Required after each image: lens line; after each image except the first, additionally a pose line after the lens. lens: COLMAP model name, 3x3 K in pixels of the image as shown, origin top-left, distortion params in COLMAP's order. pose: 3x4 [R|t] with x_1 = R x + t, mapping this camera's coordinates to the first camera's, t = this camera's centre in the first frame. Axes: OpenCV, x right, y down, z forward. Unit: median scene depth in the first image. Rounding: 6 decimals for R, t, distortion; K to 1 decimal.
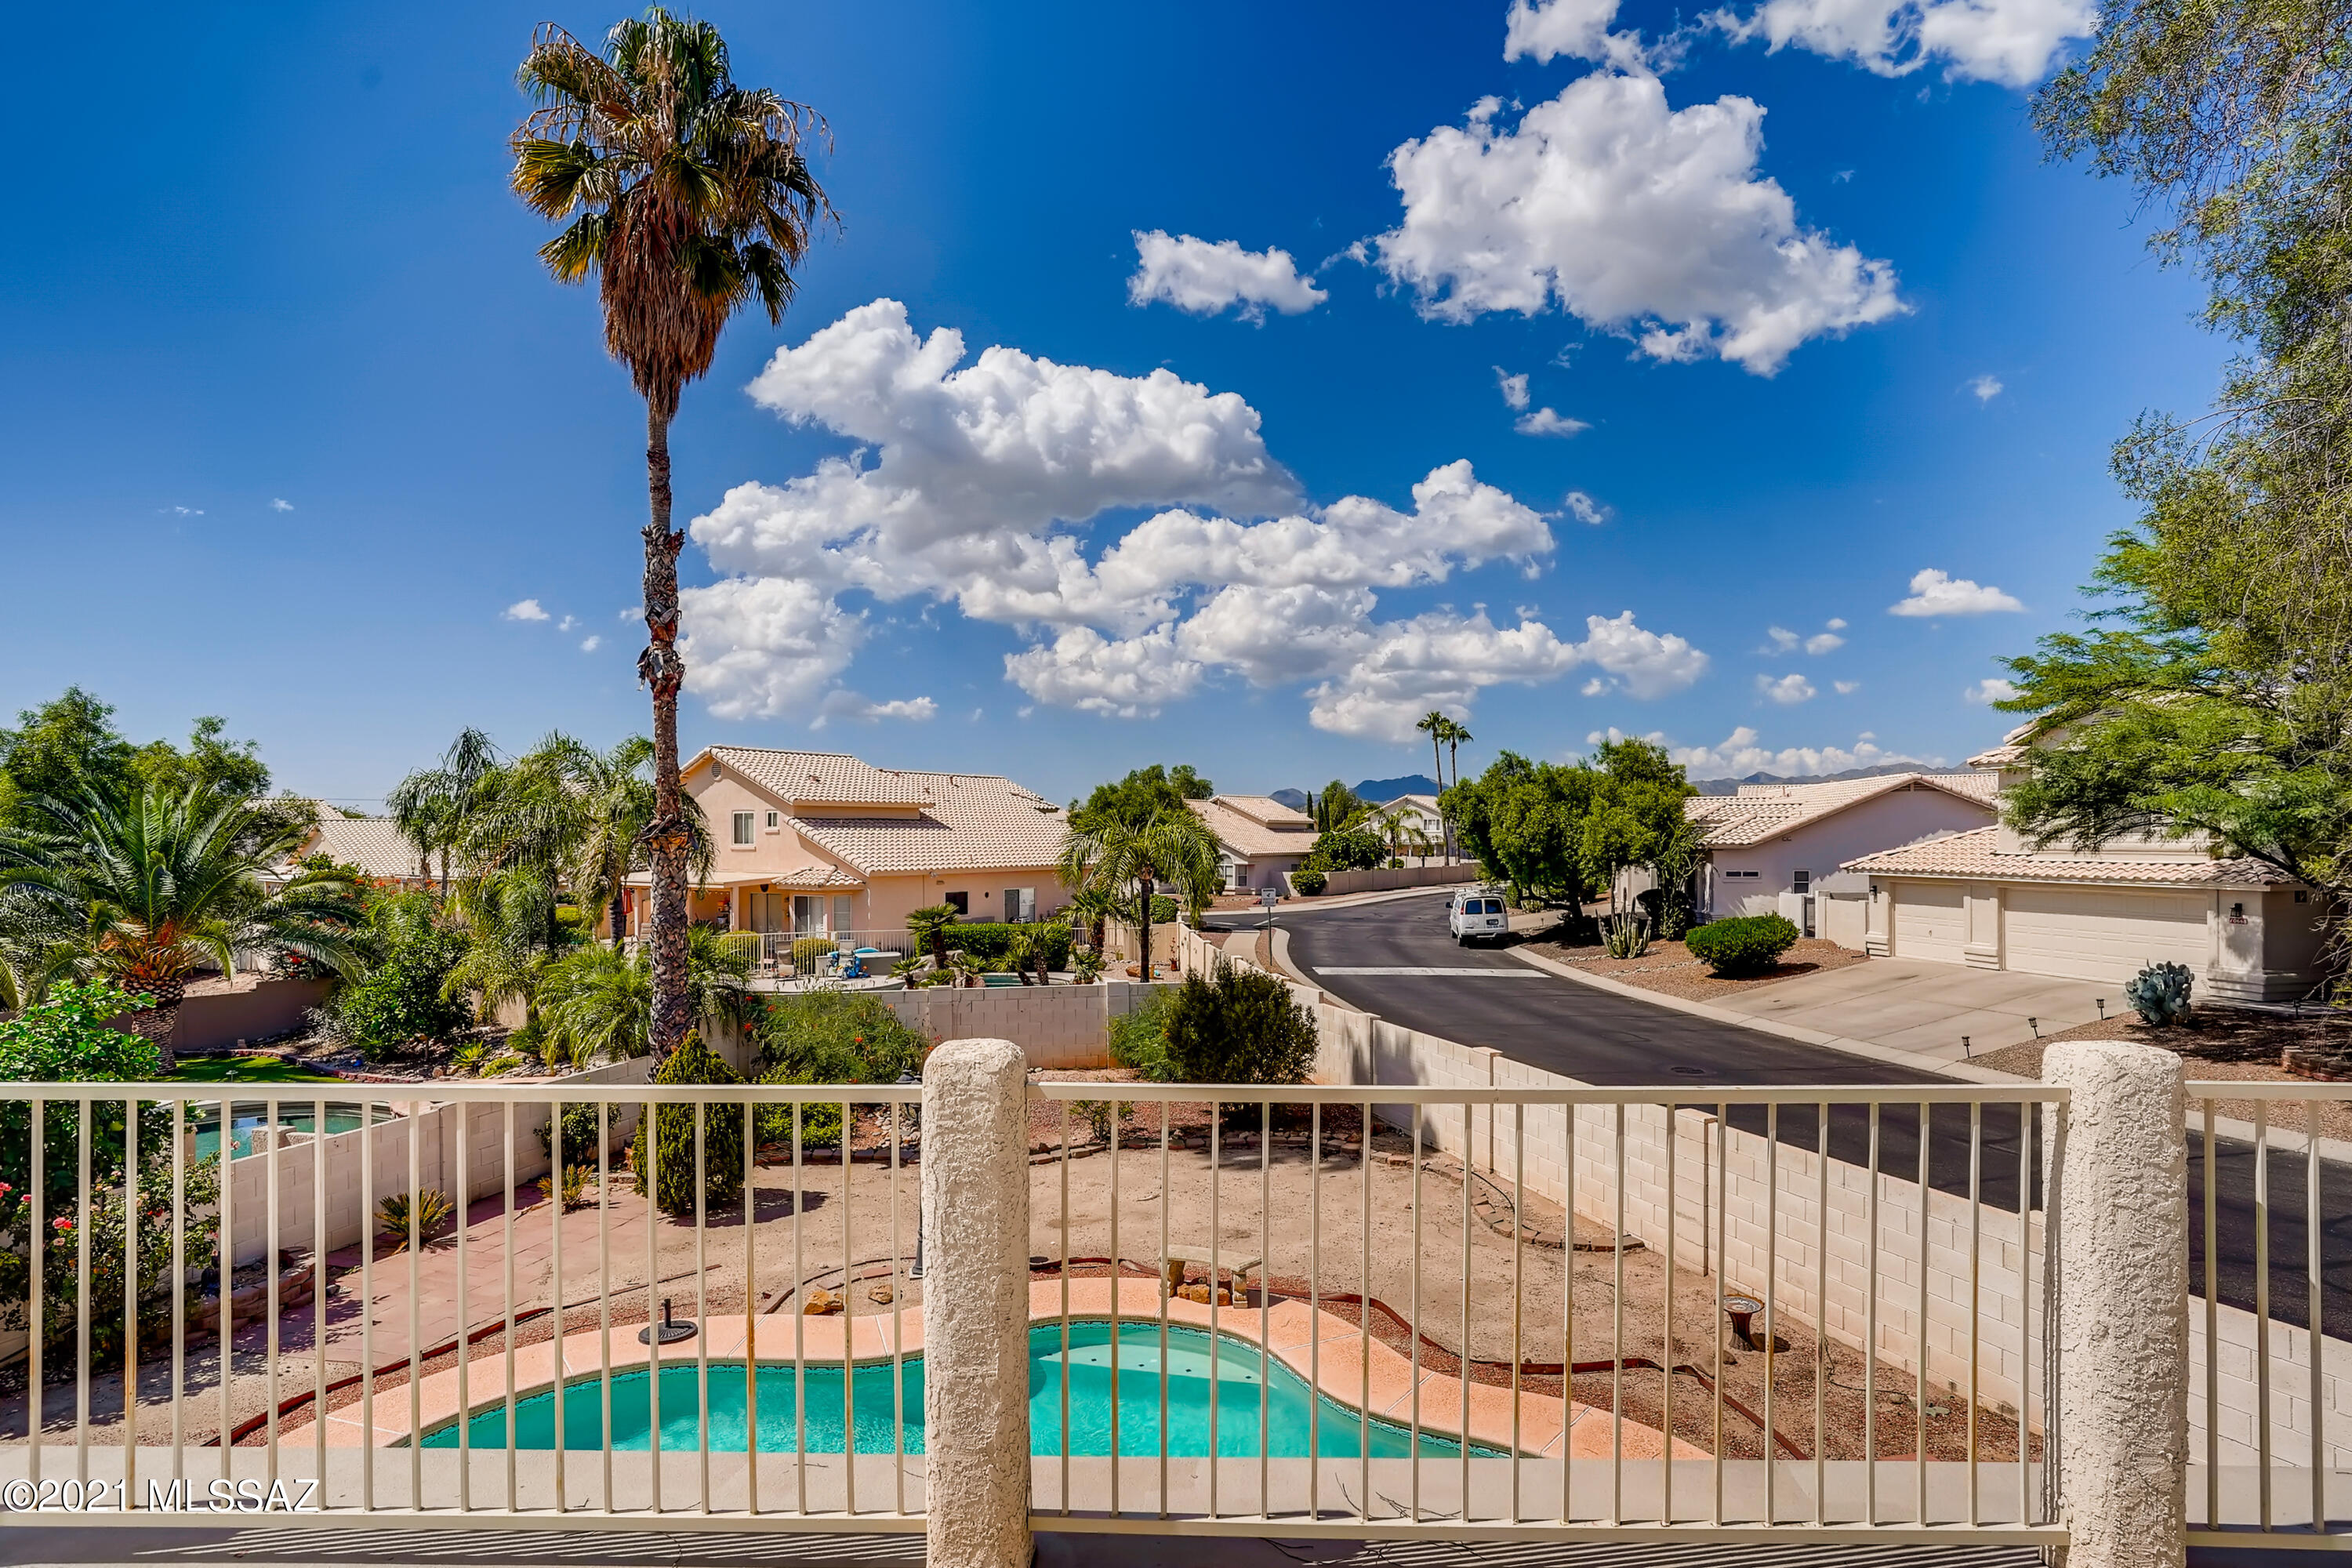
lens RADIAL K [[1171.3, 0, 1182.4], [0, 1171.3, 788.2], [0, 0, 1]] dist [-0.042621, 0.029591]
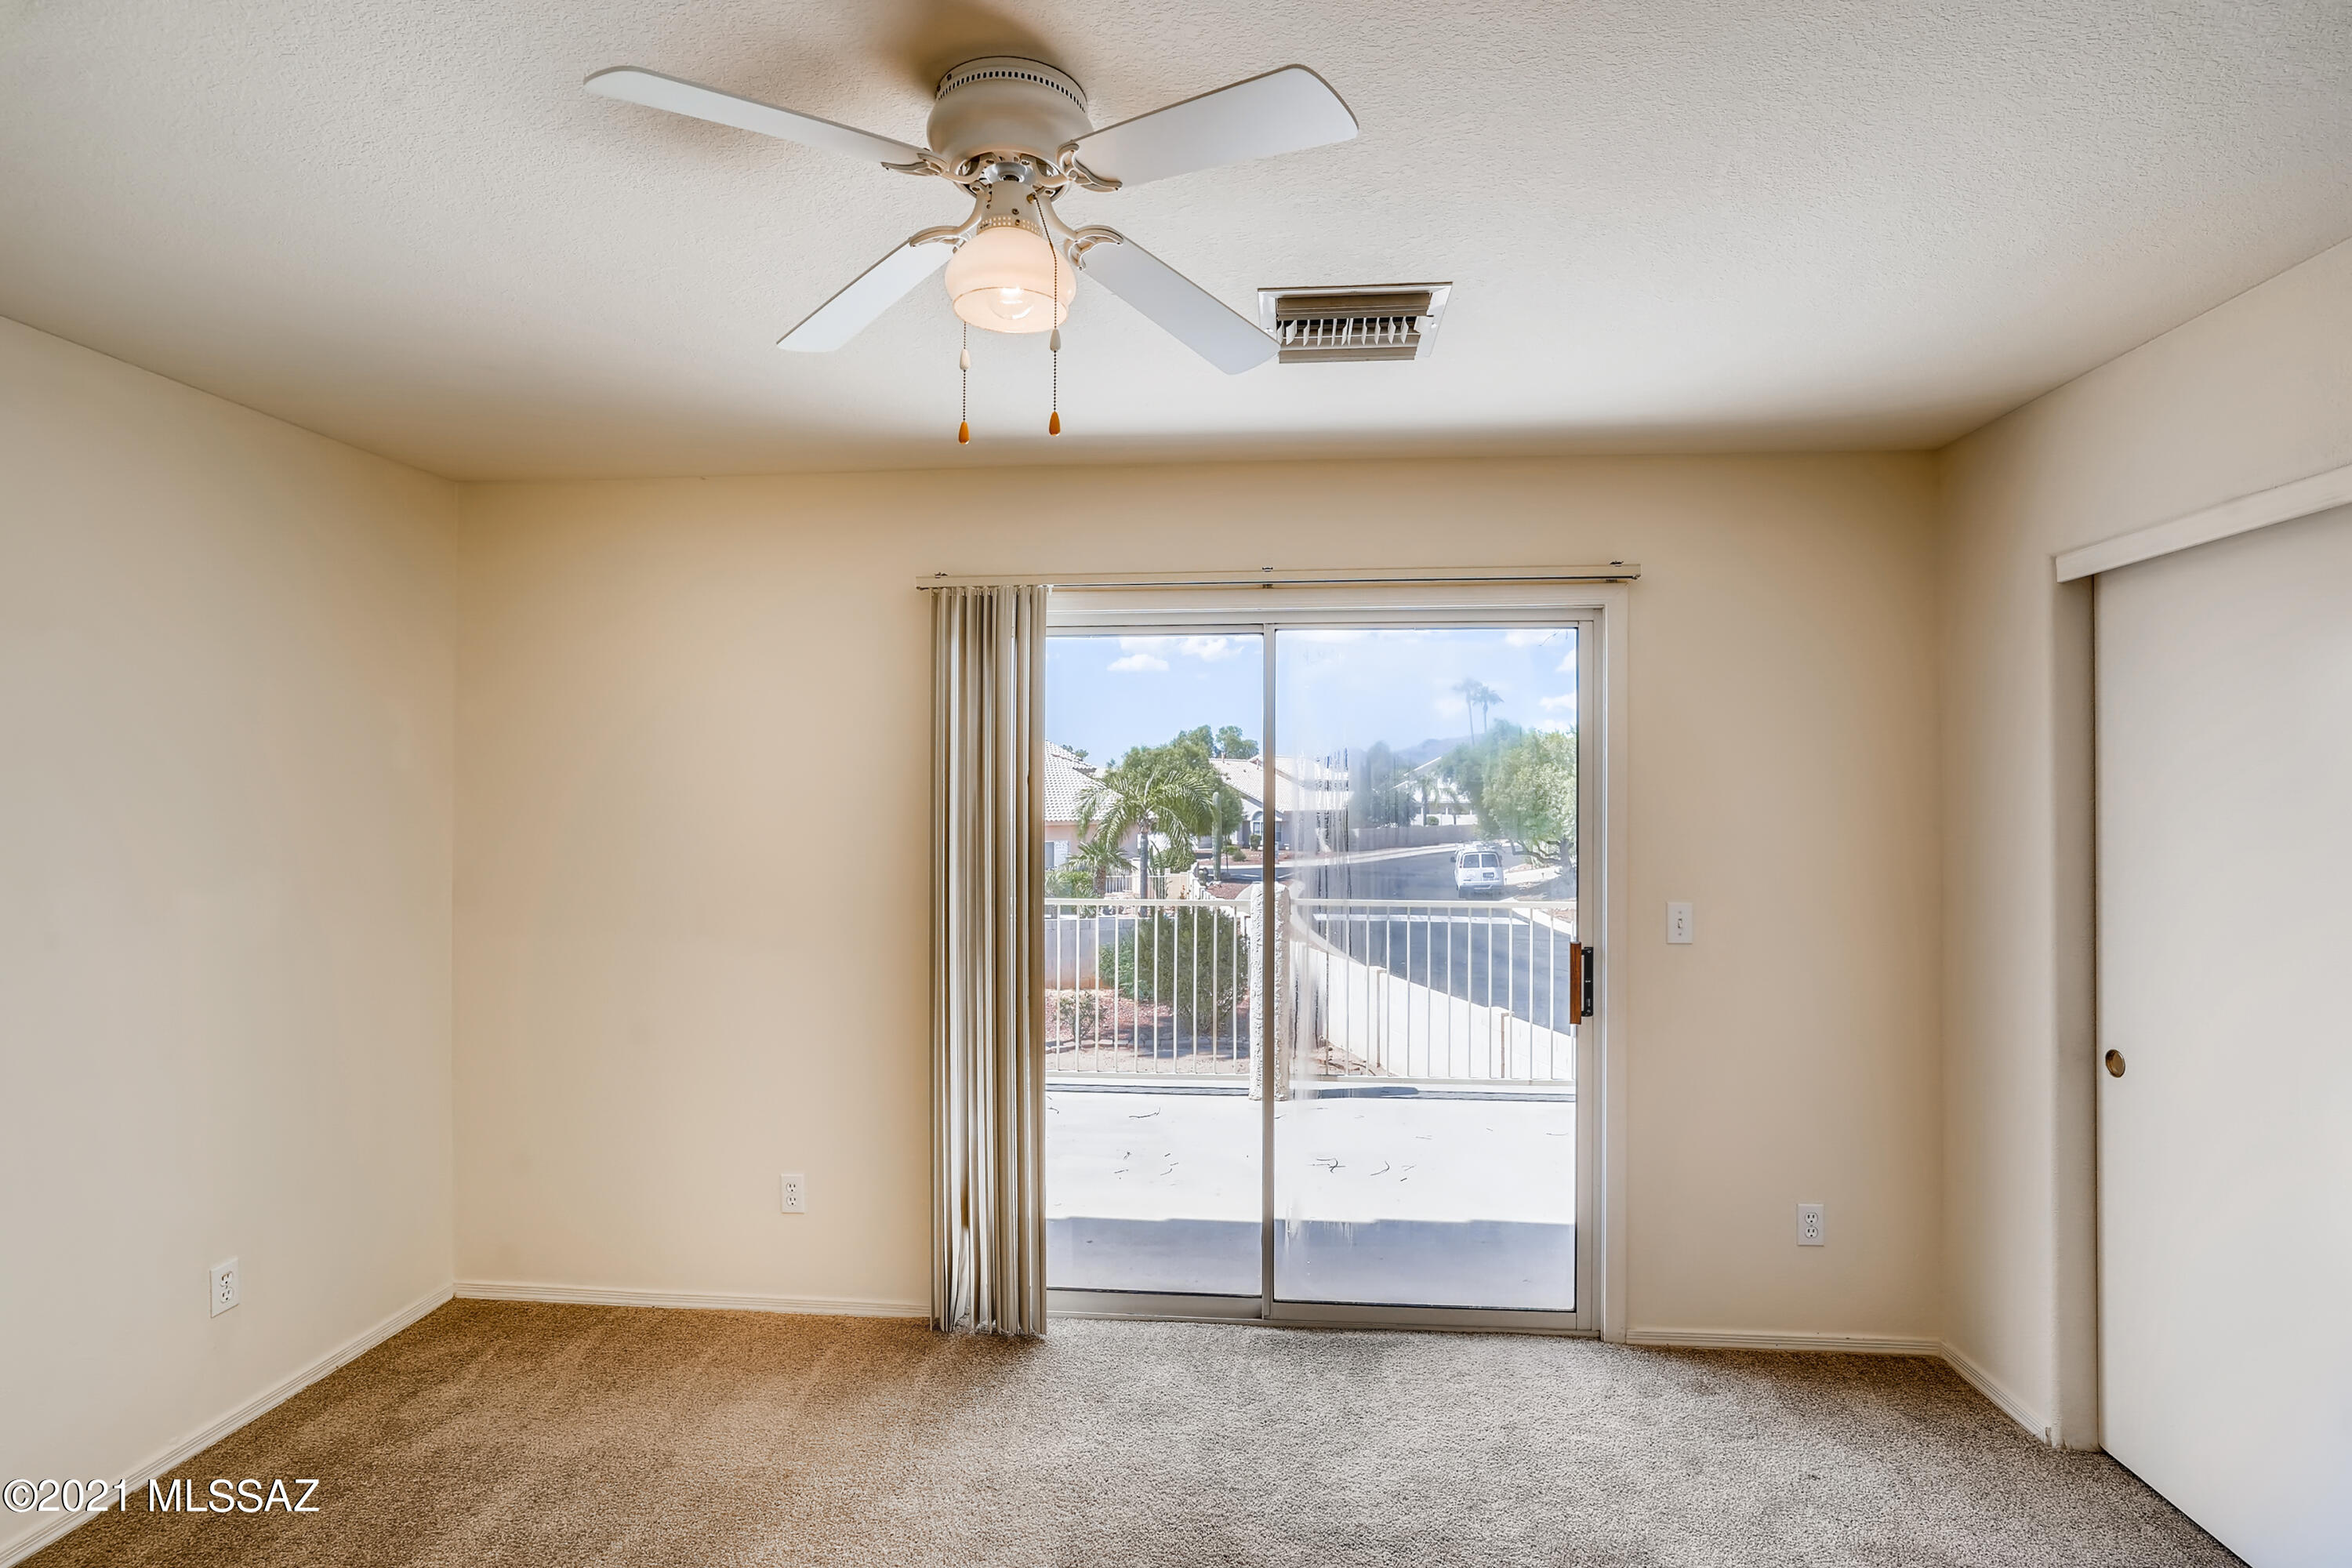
lens RADIAL K [[1171.3, 0, 1182.4], [0, 1171.3, 788.2], [0, 0, 1]] dist [-0.042621, 0.029591]
pose [[0.998652, 0.003251, -0.051806, 0.036418], [-0.001381, 0.999348, 0.036085, -0.004530], [0.051889, -0.035965, 0.998005, -0.093041]]
